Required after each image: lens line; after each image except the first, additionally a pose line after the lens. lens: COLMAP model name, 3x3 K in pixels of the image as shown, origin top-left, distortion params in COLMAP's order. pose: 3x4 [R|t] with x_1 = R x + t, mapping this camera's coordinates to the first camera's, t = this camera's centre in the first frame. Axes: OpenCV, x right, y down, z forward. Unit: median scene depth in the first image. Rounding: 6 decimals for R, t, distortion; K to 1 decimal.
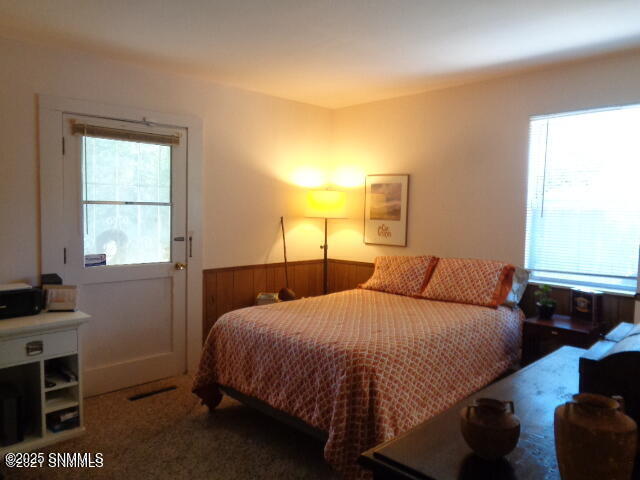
lens RADIAL K [[482.2, 0, 320.0], [0, 482.2, 240.0], [0, 0, 1]] dist [0.009428, 0.005264]
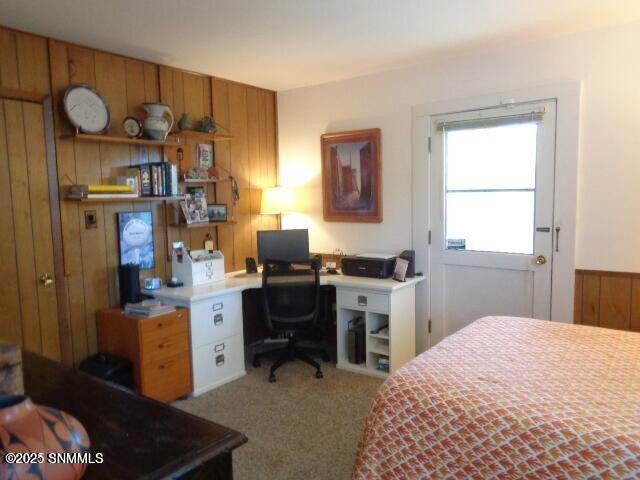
lens RADIAL K [[482.2, 0, 320.0], [0, 482.2, 240.0], [0, 0, 1]] dist [0.009428, 0.005264]
pose [[0.147025, 0.075202, -0.986270, 0.554927], [-0.041464, 0.996698, 0.069816, -0.029578], [0.988263, 0.030630, 0.149658, 0.512980]]
